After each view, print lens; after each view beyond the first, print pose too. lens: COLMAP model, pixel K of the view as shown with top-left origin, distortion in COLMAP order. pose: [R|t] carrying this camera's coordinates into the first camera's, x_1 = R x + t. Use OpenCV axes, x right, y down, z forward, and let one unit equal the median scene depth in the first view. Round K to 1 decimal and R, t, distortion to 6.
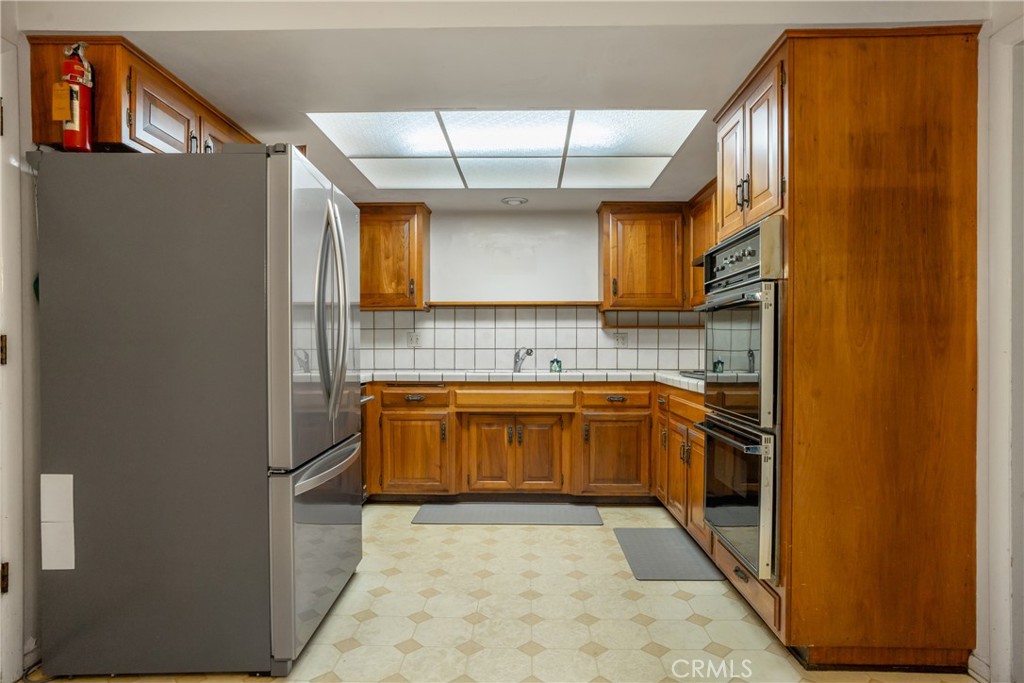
lens RADIAL K [[580.5, 0, 514.0], [0, 580.5, 344.3], [0, 0, 1]] dist [-0.051889, 0.036958]
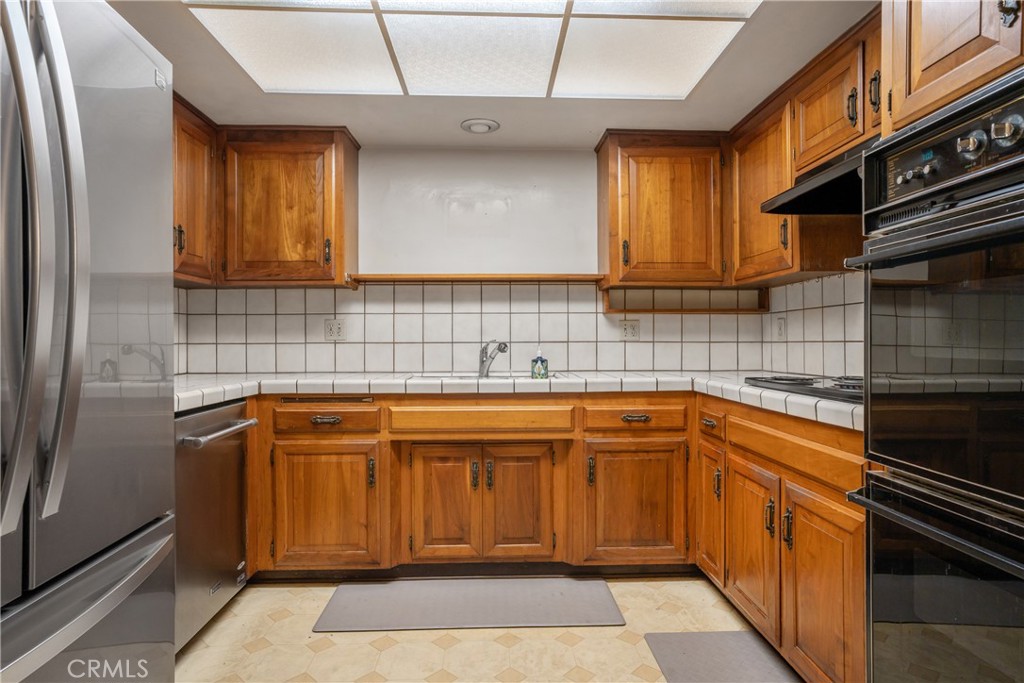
lens RADIAL K [[580.5, 0, 514.0], [0, 580.5, 344.3], [0, 0, 1]] dist [-0.051889, 0.036958]
pose [[0.997855, -0.003260, 0.065380, -0.004655], [0.002490, 0.999927, 0.011865, 0.001926], [-0.065414, -0.011677, 0.997790, 0.347296]]
